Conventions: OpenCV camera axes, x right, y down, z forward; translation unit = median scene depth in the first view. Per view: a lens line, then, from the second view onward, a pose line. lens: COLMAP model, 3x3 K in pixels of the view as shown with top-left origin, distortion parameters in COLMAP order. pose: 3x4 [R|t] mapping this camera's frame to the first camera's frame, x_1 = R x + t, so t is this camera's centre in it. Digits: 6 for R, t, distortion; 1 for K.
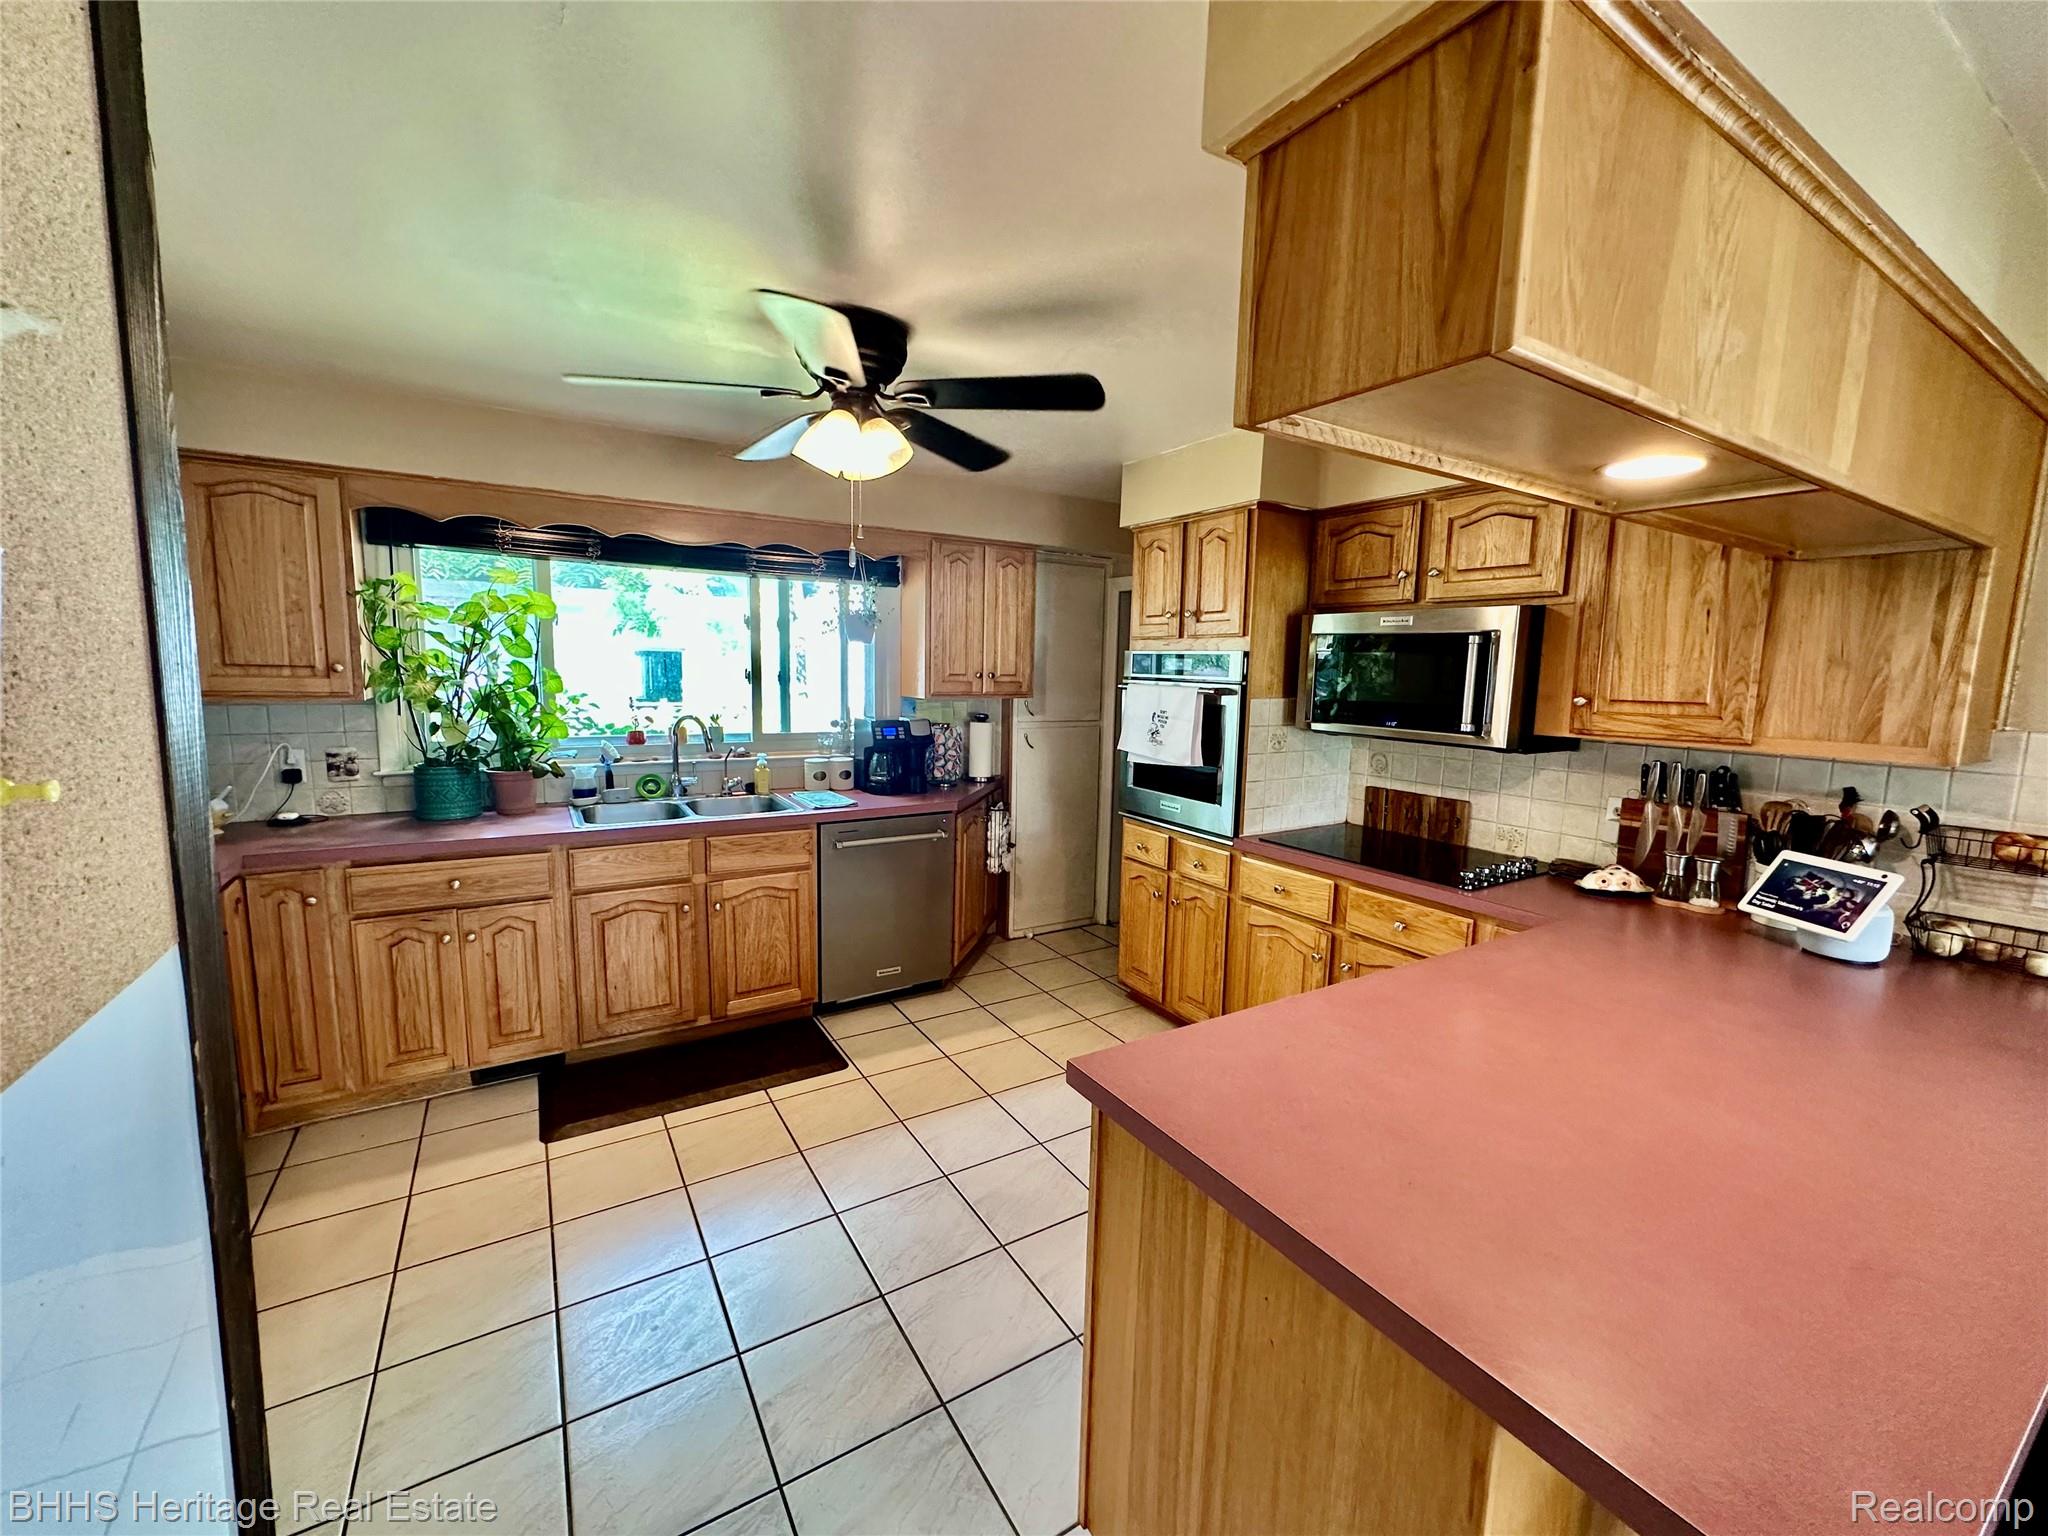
lens RADIAL K [[816.3, 0, 1022.6], [0, 816.3, 769.6], [0, 0, 1]] dist [-0.004189, 0.000959]
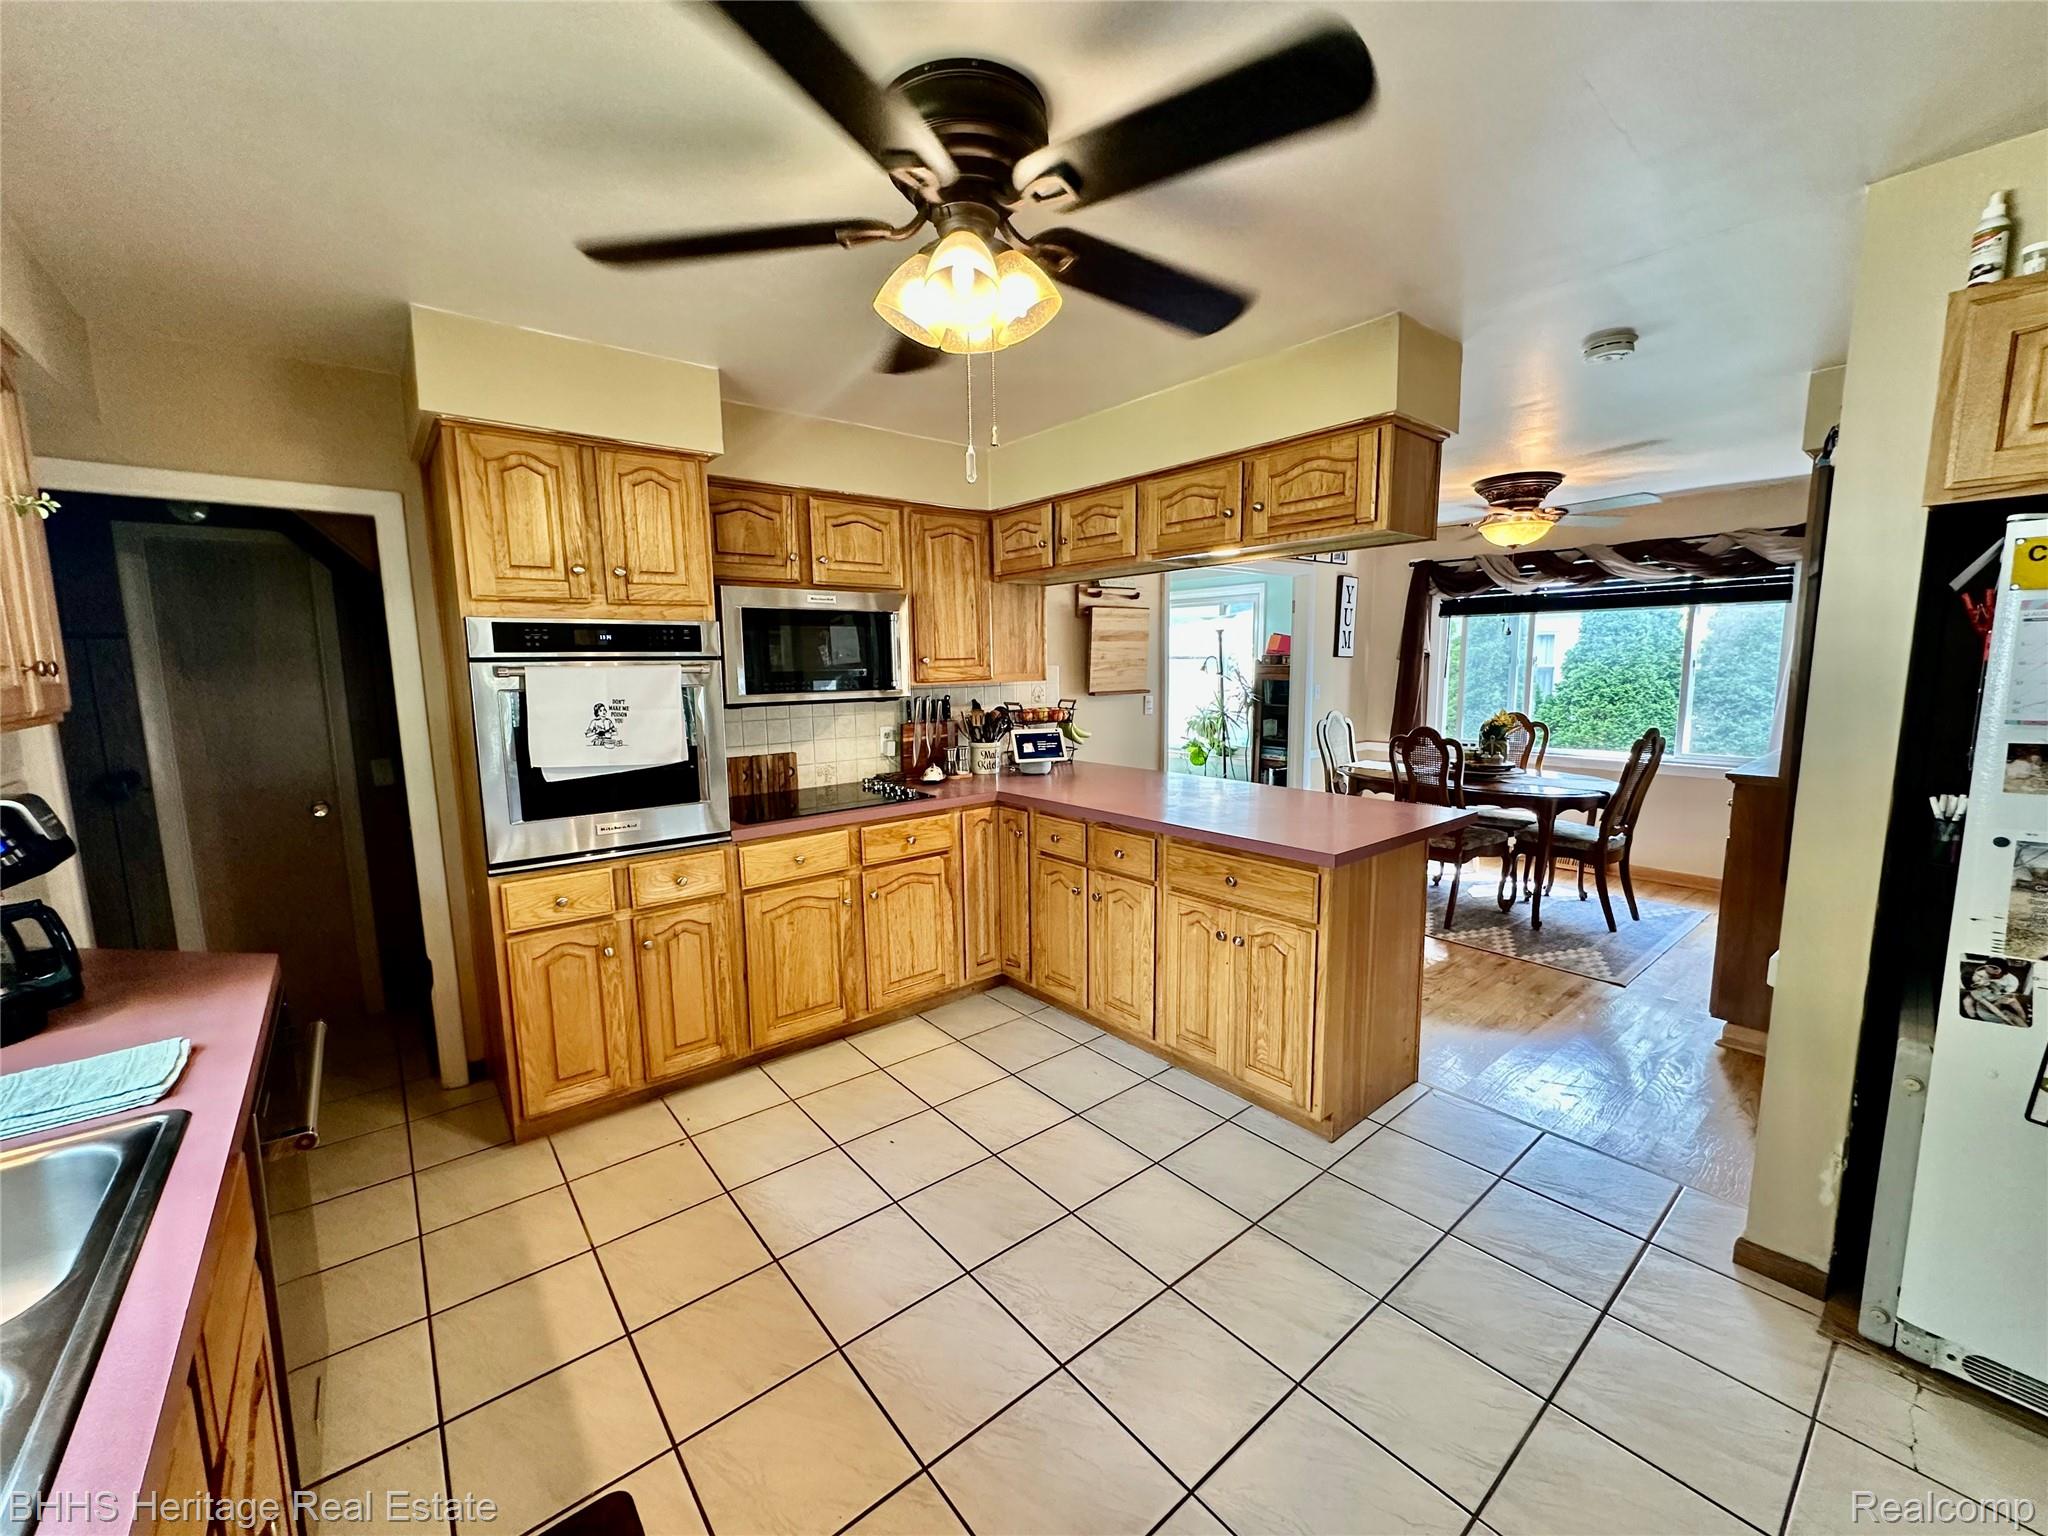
lens RADIAL K [[812.8, 0, 1020.8], [0, 812.8, 771.3], [0, 0, 1]] dist [-0.001730, 0.000109]
pose [[-0.129268, -0.156338, 0.979208, -1.148662], [0.137759, 0.975086, 0.173866, -0.162323], [-0.981994, 0.157370, -0.104511, 1.359515]]
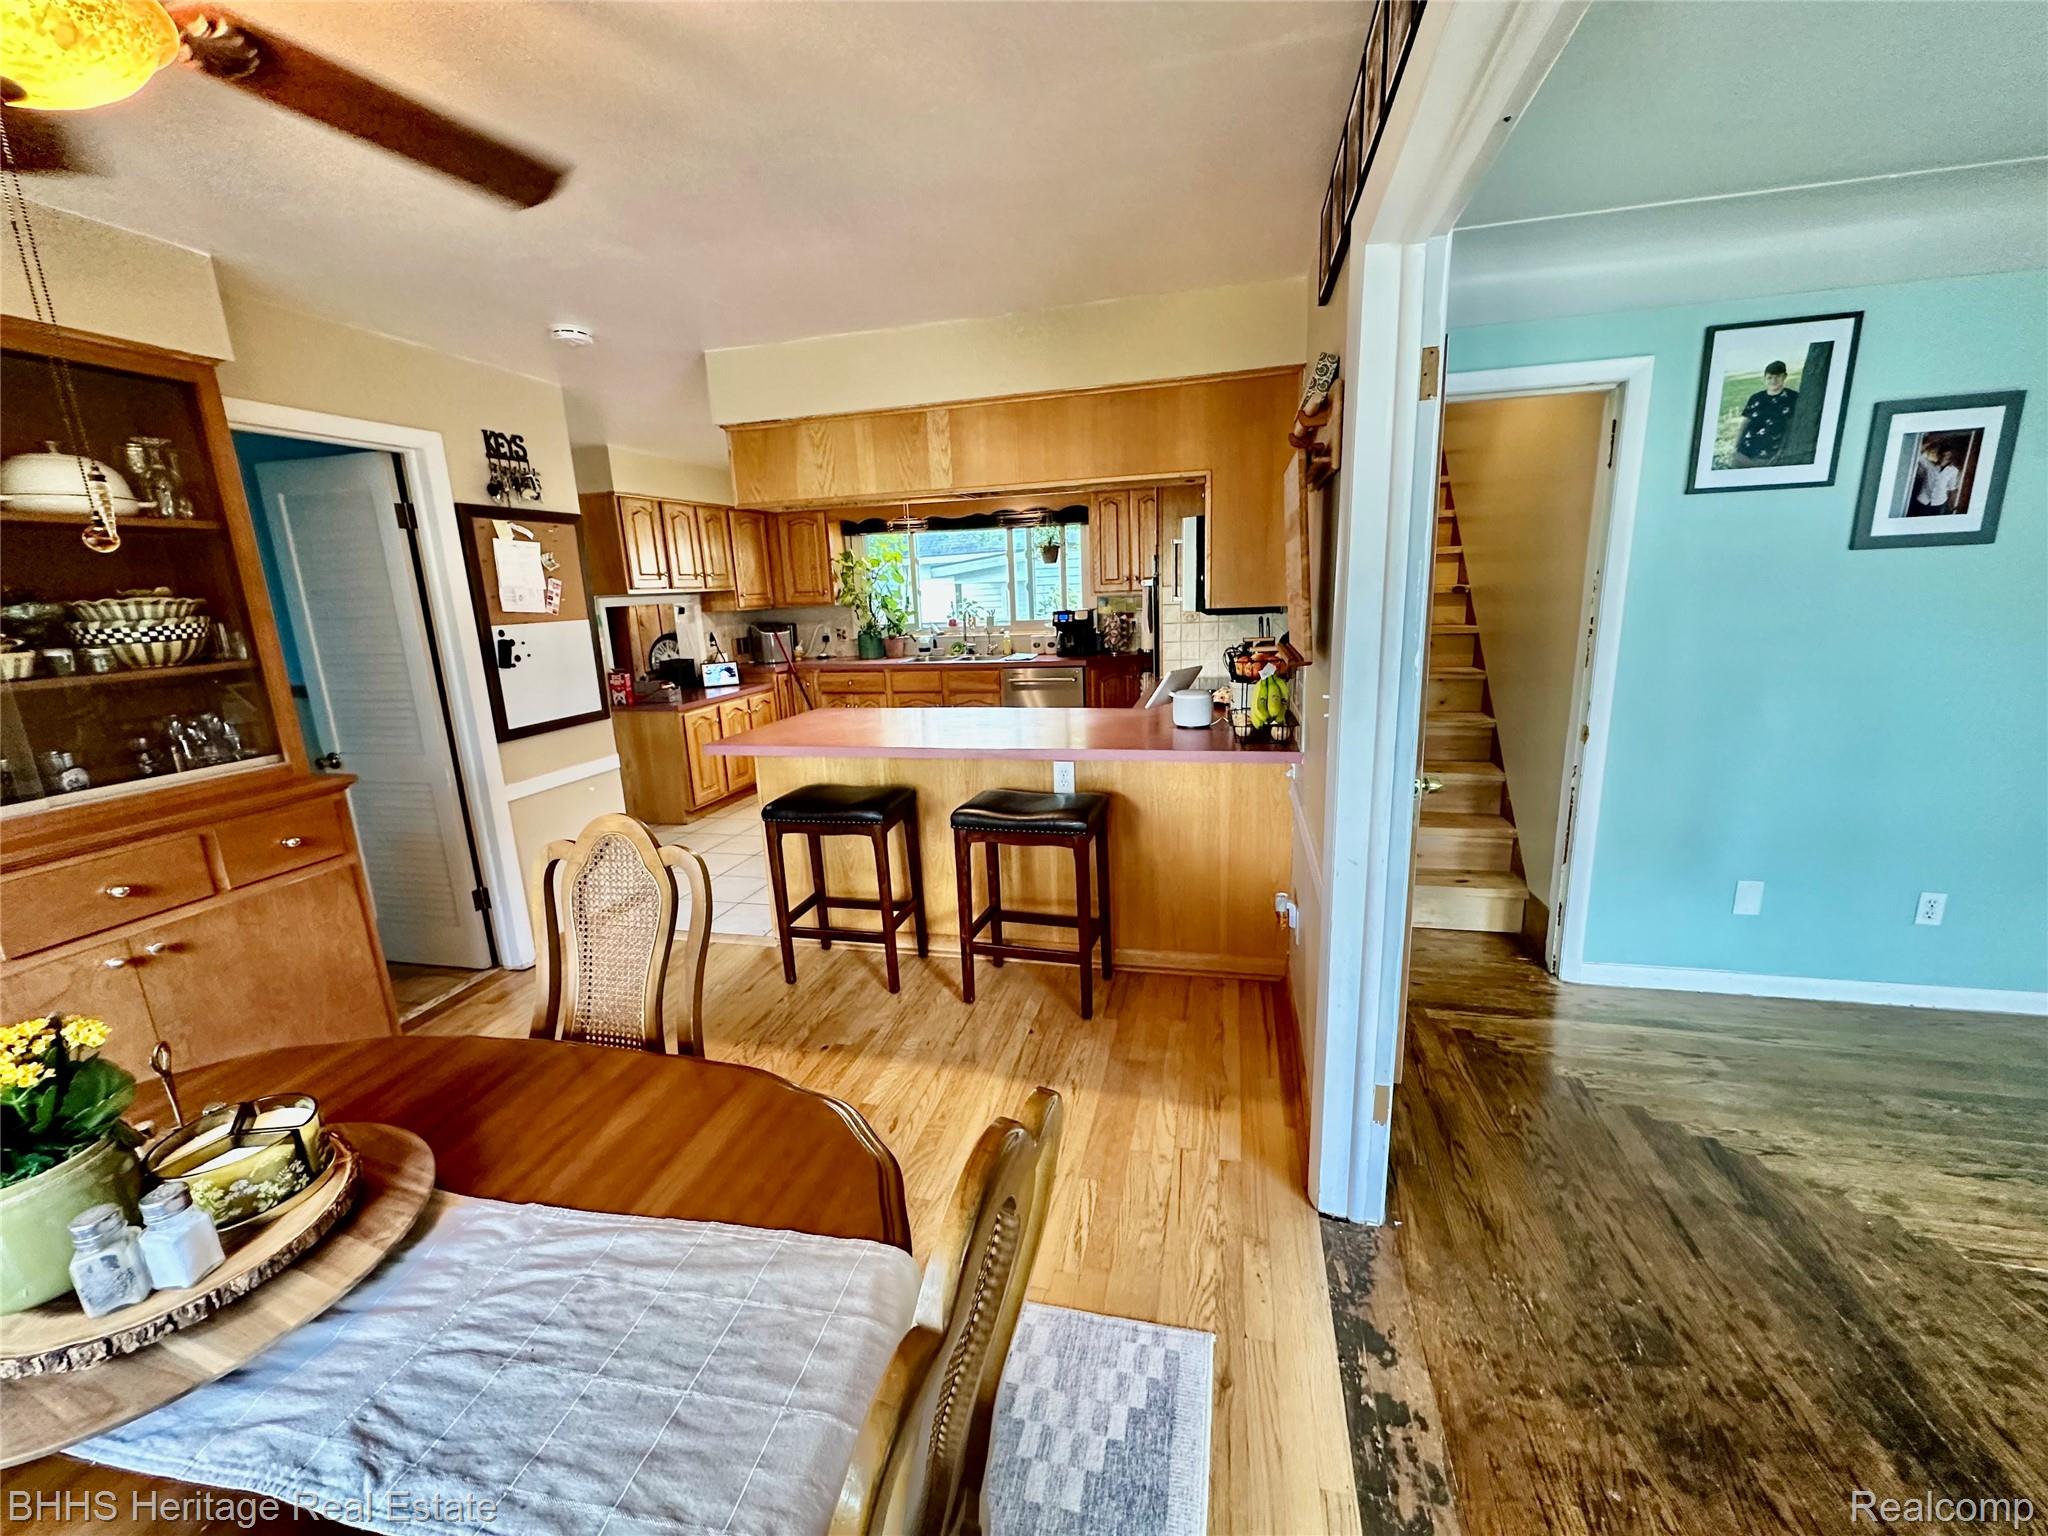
lens RADIAL K [[816.3, 0, 1022.6], [0, 816.3, 769.6], [0, 0, 1]] dist [-0.004189, 0.000959]
pose [[0.691493, 0.111317, -0.713755, 2.077249], [-0.036367, 0.992167, 0.119505, 0.135626], [0.721468, -0.056679, 0.690125, -0.433503]]
